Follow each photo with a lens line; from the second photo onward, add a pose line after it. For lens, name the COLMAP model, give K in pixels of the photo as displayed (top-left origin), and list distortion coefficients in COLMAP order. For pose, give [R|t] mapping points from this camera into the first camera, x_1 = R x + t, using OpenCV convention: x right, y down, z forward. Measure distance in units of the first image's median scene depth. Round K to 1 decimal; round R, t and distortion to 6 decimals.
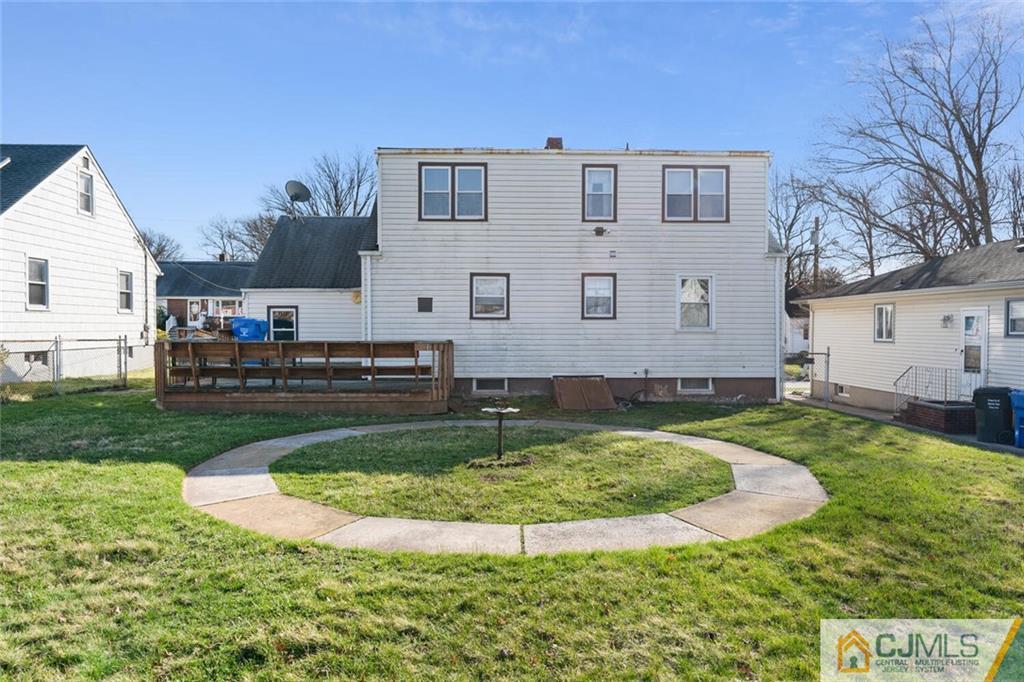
lens RADIAL K [[363.2, 0, 510.7], [0, 363.2, 328.0], [0, 0, 1]] dist [0.001764, 0.000019]
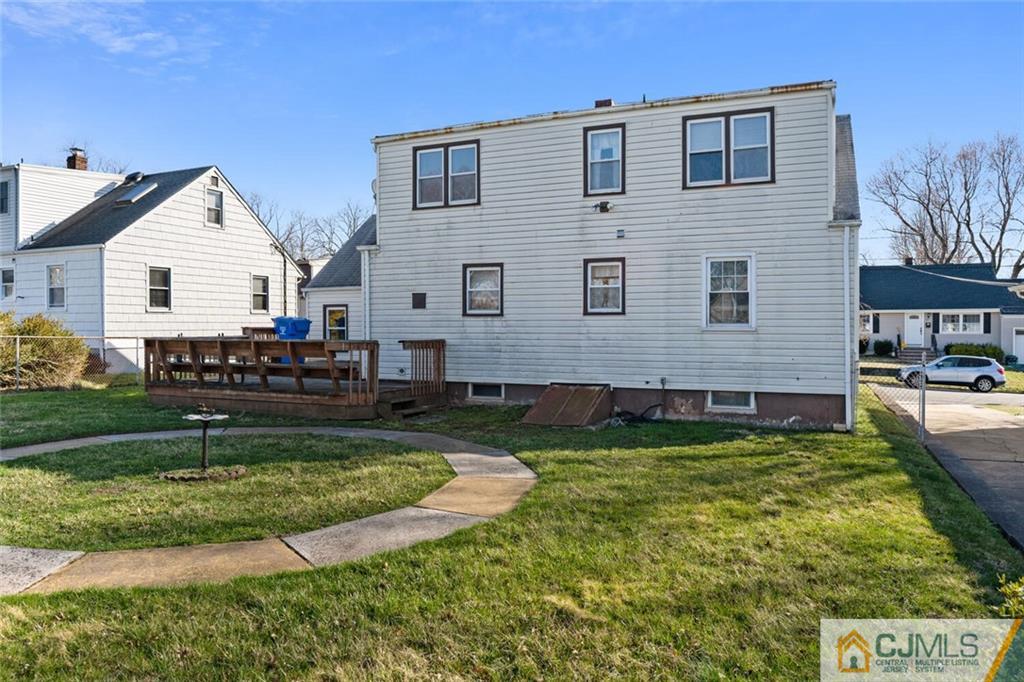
lens RADIAL K [[409.3, 0, 507.4], [0, 409.3, 324.2], [0, 0, 1]] dist [-0.014493, -0.000108]
pose [[0.968495, -0.003359, -0.249010, 0.248794], [0.002152, 0.999985, -0.005117, 0.000941], [0.249023, 0.004420, 0.968487, 0.057196]]
